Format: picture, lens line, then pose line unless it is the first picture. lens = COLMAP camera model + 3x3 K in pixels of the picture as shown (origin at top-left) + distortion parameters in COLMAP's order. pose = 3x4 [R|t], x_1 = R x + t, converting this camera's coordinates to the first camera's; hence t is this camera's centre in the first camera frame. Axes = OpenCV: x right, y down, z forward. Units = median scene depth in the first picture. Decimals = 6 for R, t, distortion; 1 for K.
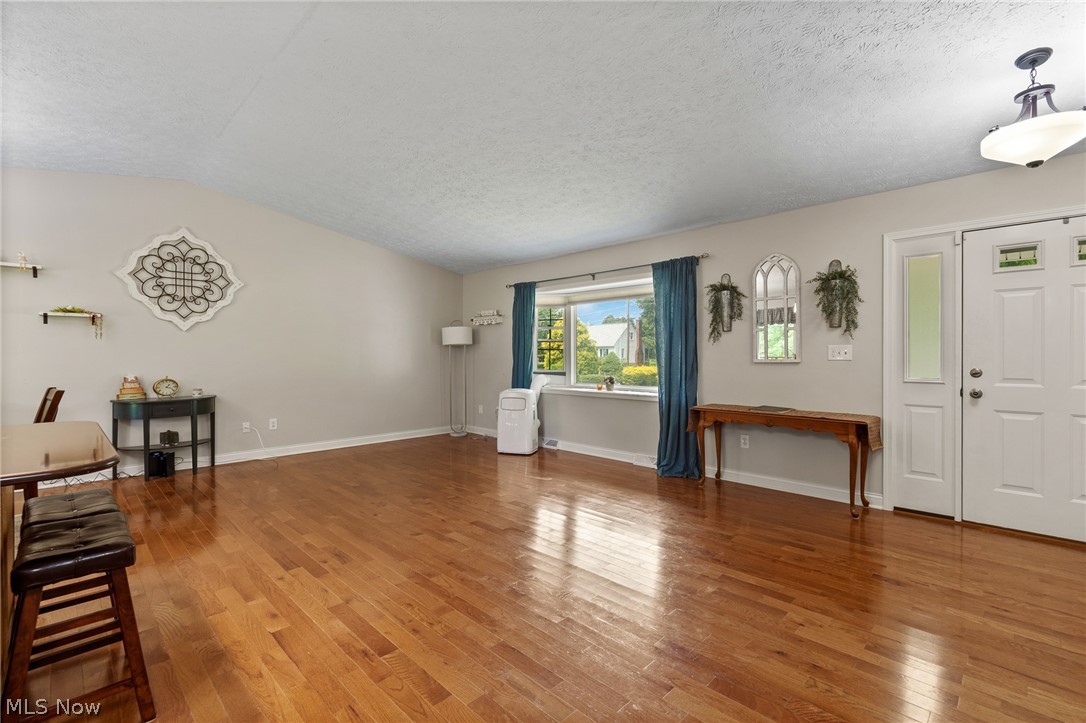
lens RADIAL K [[482.0, 0, 556.7], [0, 482.0, 360.5], [0, 0, 1]] dist [-0.000486, -0.000078]
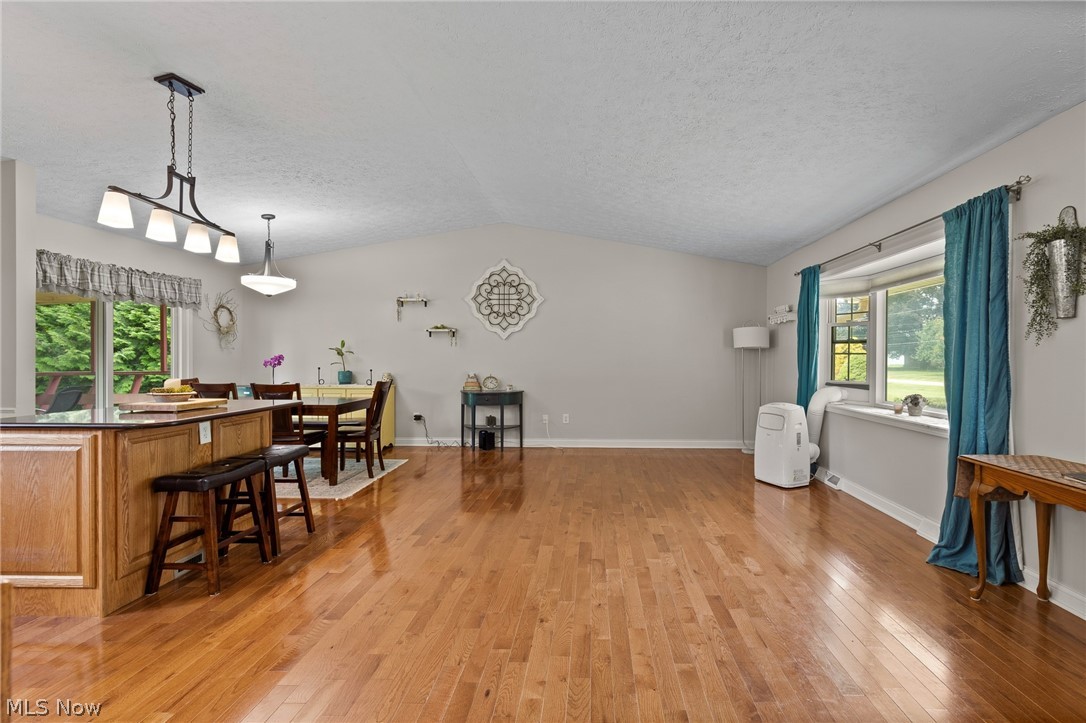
lens RADIAL K [[505.0, 0, 590.2], [0, 505.0, 362.4], [0, 0, 1]] dist [0.000341, 0.000039]
pose [[0.686550, 0.011968, -0.726984, 0.375602], [-0.015033, 0.999884, 0.002265, -0.006668], [0.726927, 0.009374, 0.686651, 0.246024]]
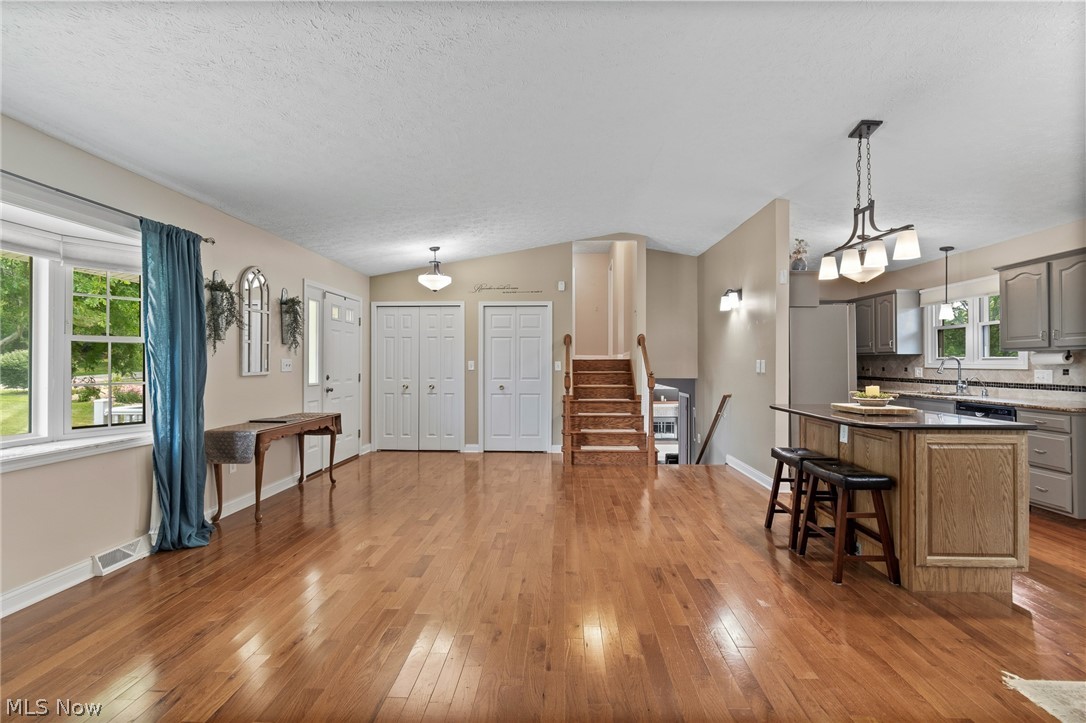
lens RADIAL K [[481.0, 0, 543.0], [0, 481.0, 361.5], [0, 0, 1]] dist [0.000154, -0.000021]
pose [[-0.658570, 0.004911, 0.752504, -0.606263], [0.010734, 0.999938, 0.002867, -0.018245], [-0.752443, 0.009966, -0.658582, 1.067657]]
